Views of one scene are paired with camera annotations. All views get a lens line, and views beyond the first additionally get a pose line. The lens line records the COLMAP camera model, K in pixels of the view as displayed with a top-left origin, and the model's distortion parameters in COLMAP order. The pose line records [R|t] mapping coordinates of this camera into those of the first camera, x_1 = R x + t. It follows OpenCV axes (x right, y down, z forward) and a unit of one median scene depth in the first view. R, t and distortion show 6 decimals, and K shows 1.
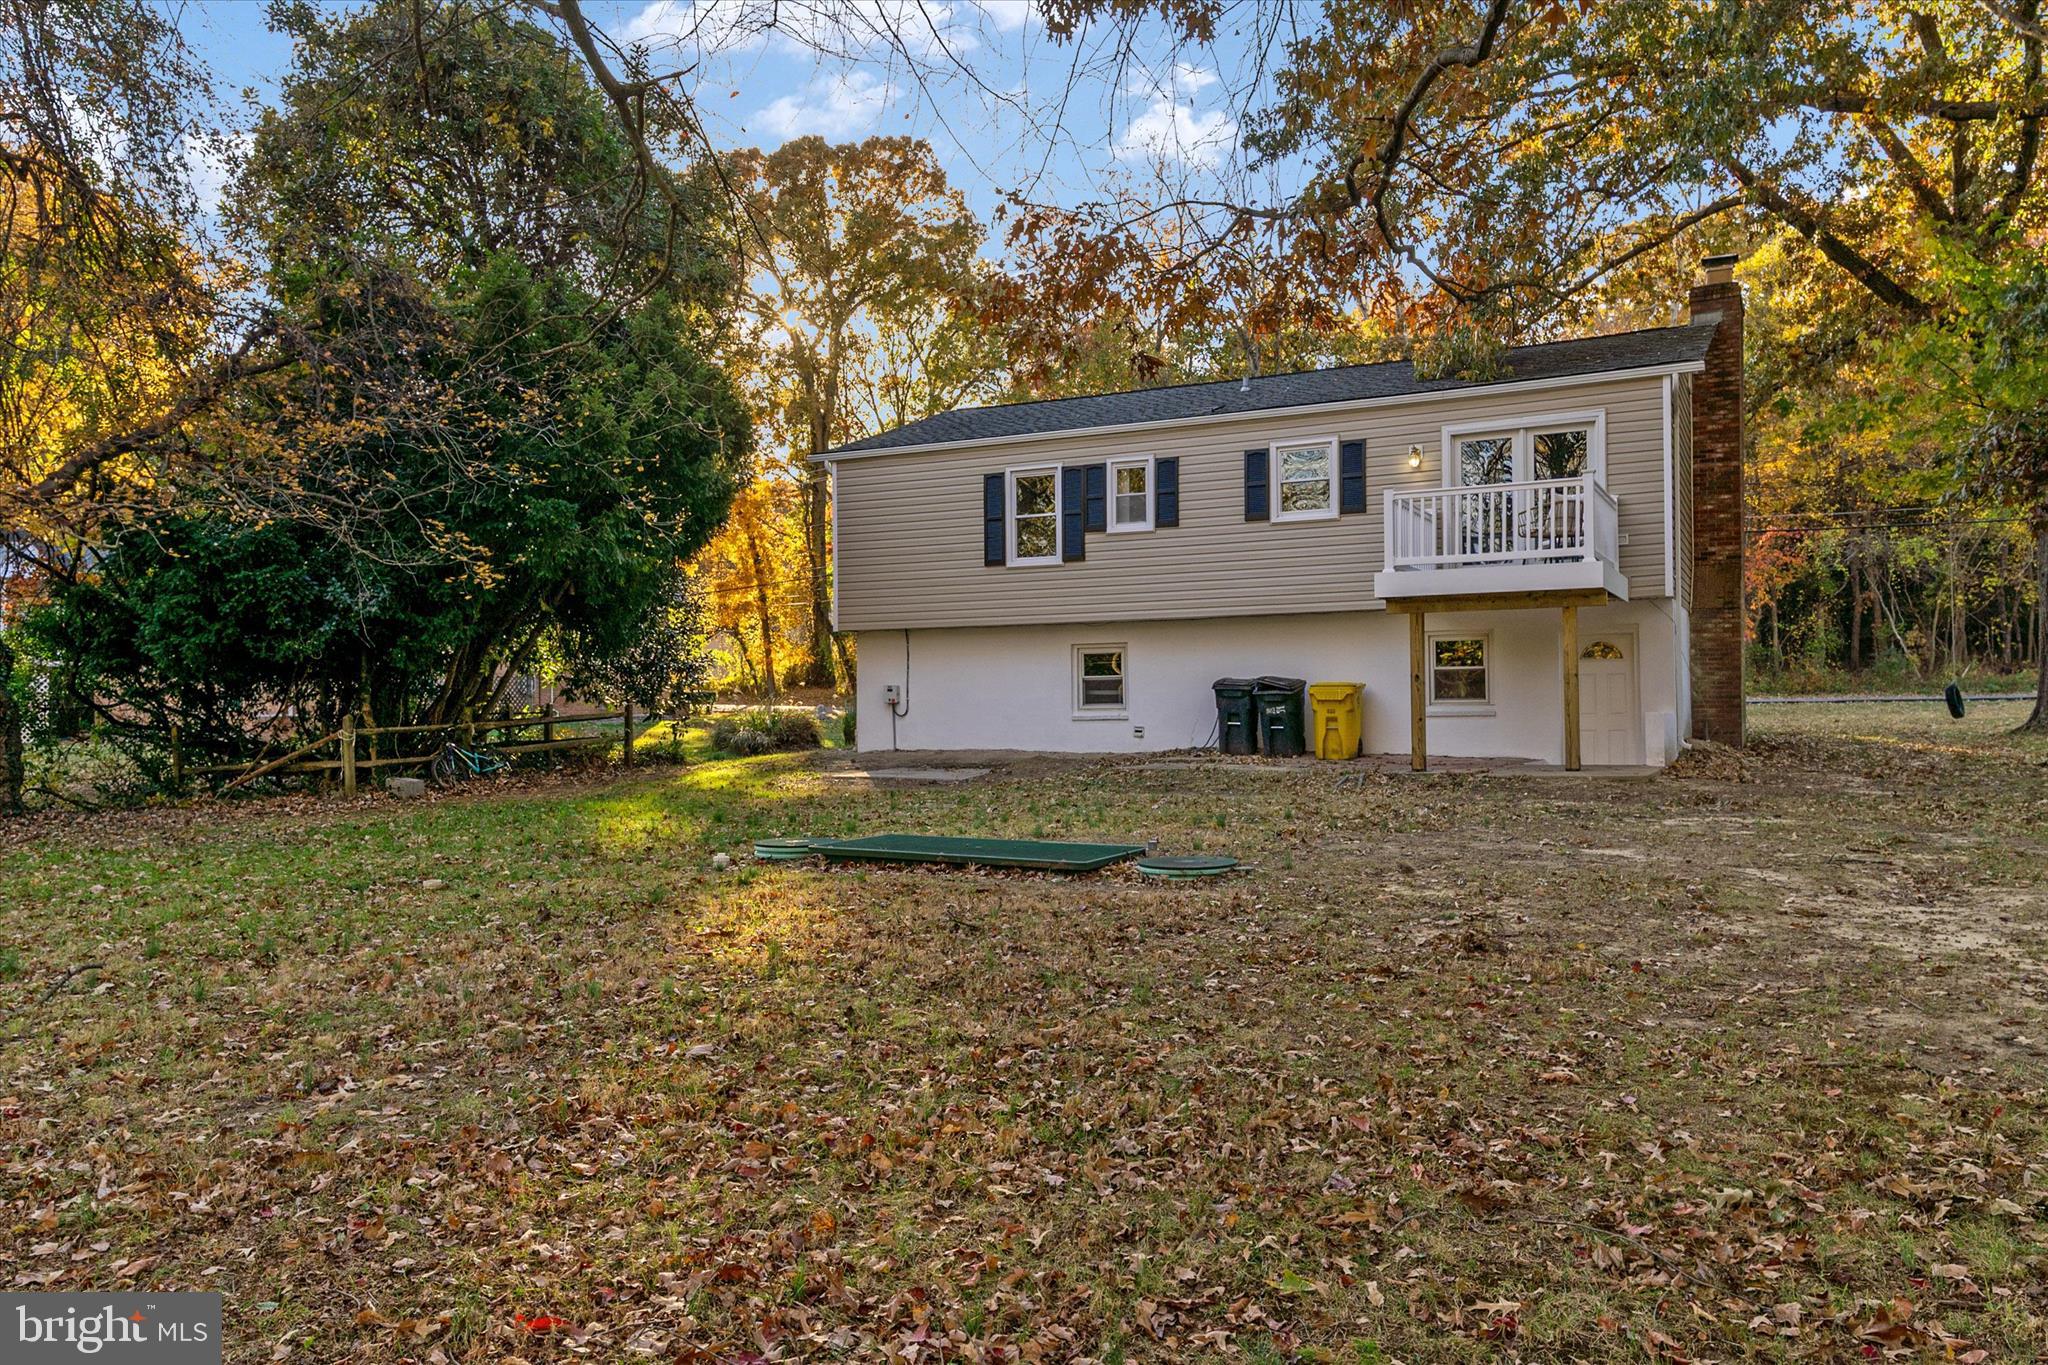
lens RADIAL K [[1565.9, 0, 1022.2], [0, 1565.9, 705.8], [0, 0, 1]] dist [0.003213, 0.103683]
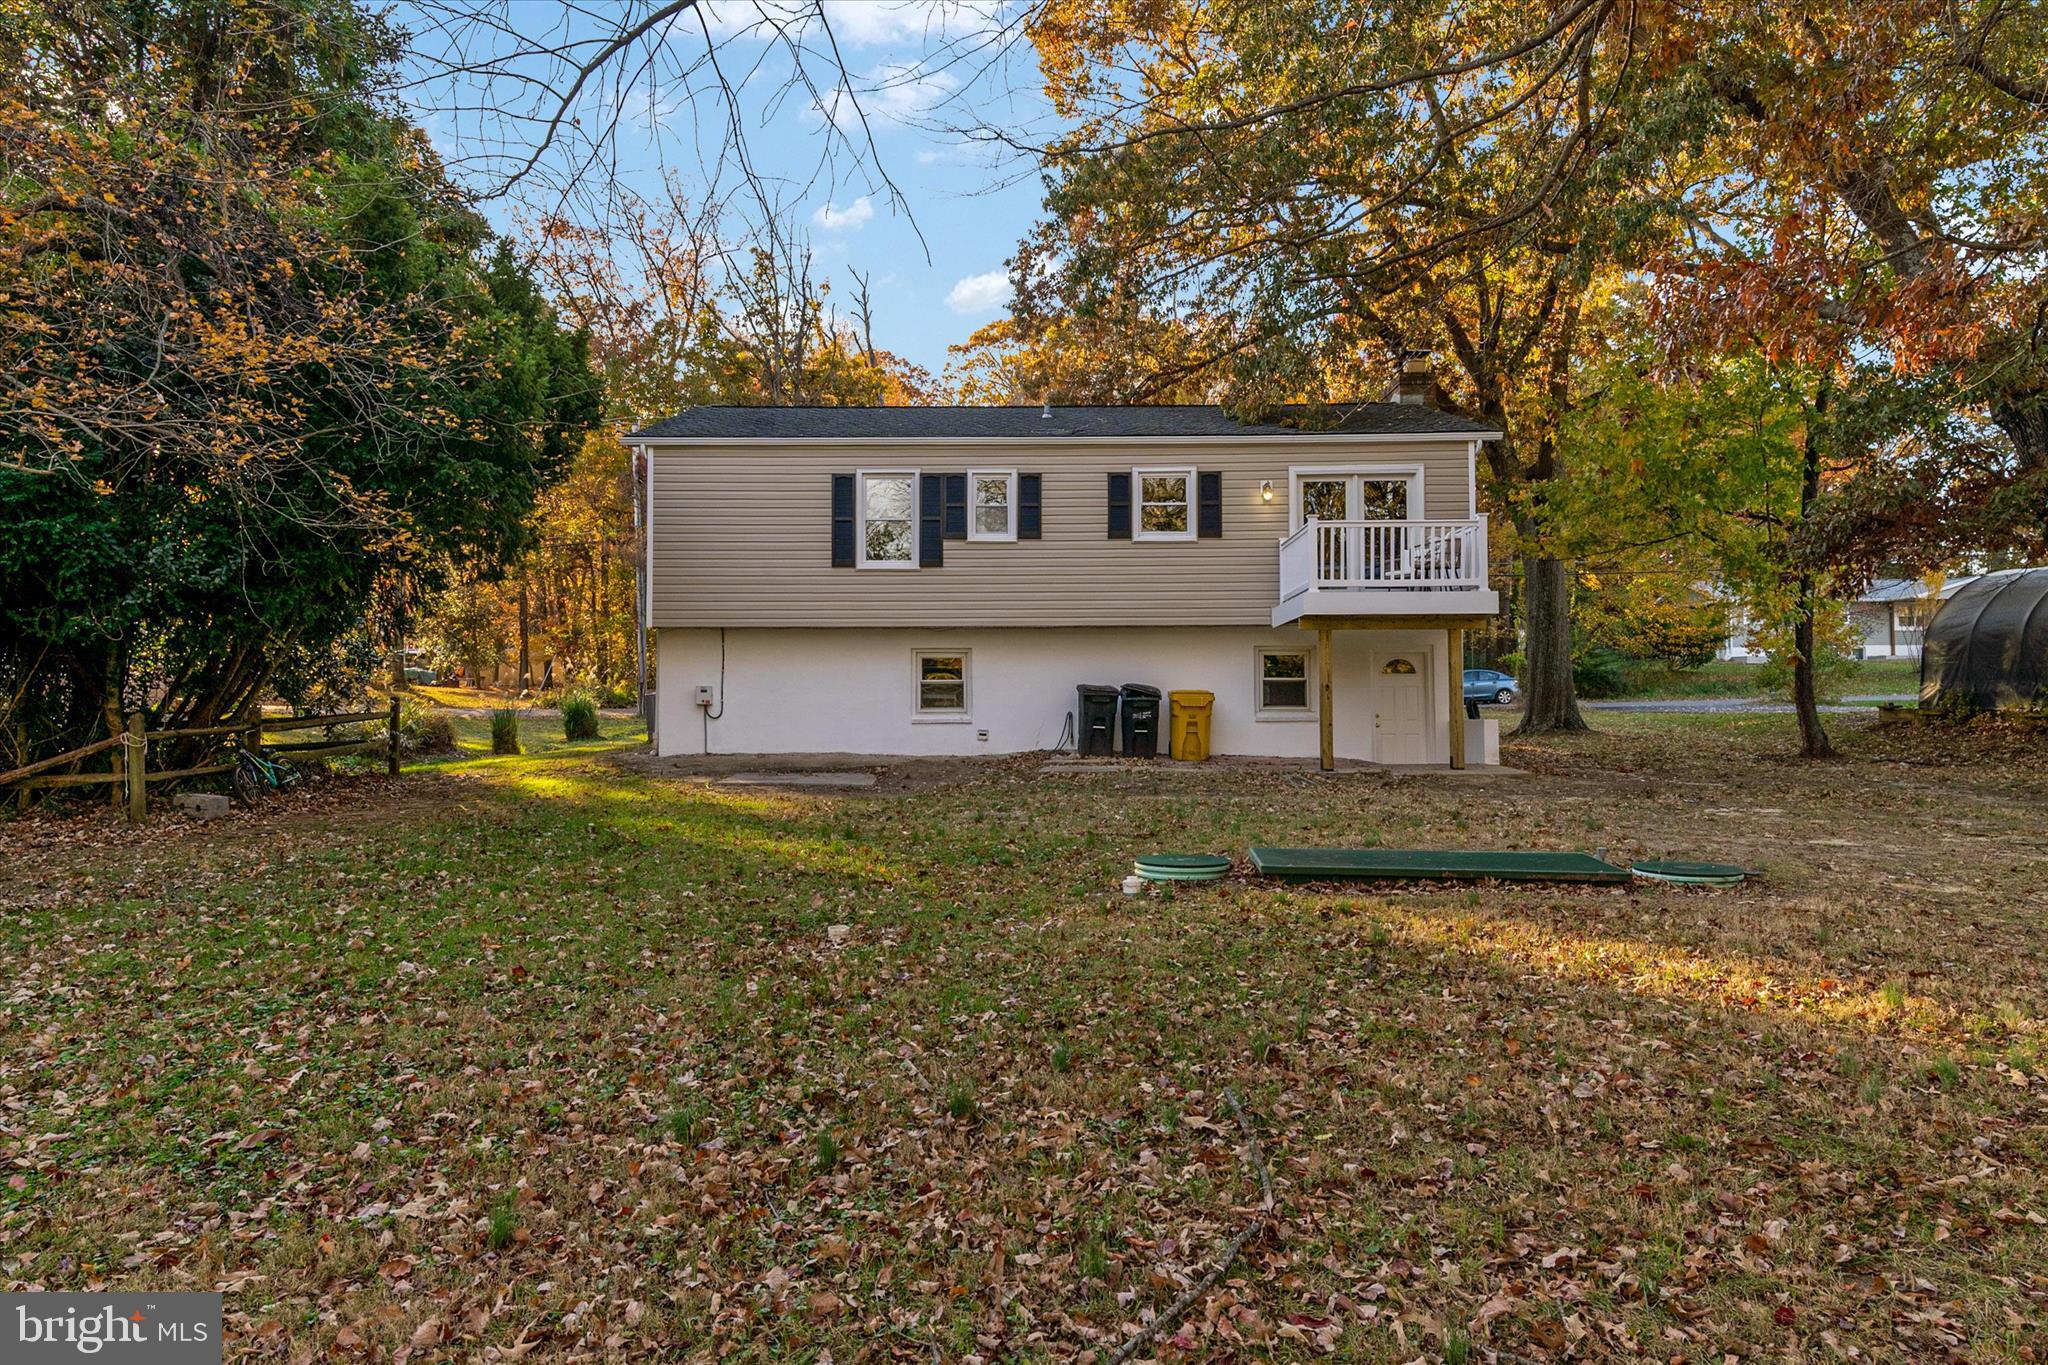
lens RADIAL K [[1373.0, 0, 1017.1], [0, 1373.0, 654.3], [0, 0, 1]] dist [0.013589, 0.001957]
pose [[0.896132, 0.026504, 0.442995, -0.320975], [-0.008517, 0.999058, -0.042543, 0.001863], [-0.443705, 0.034351, 0.895514, 0.184224]]
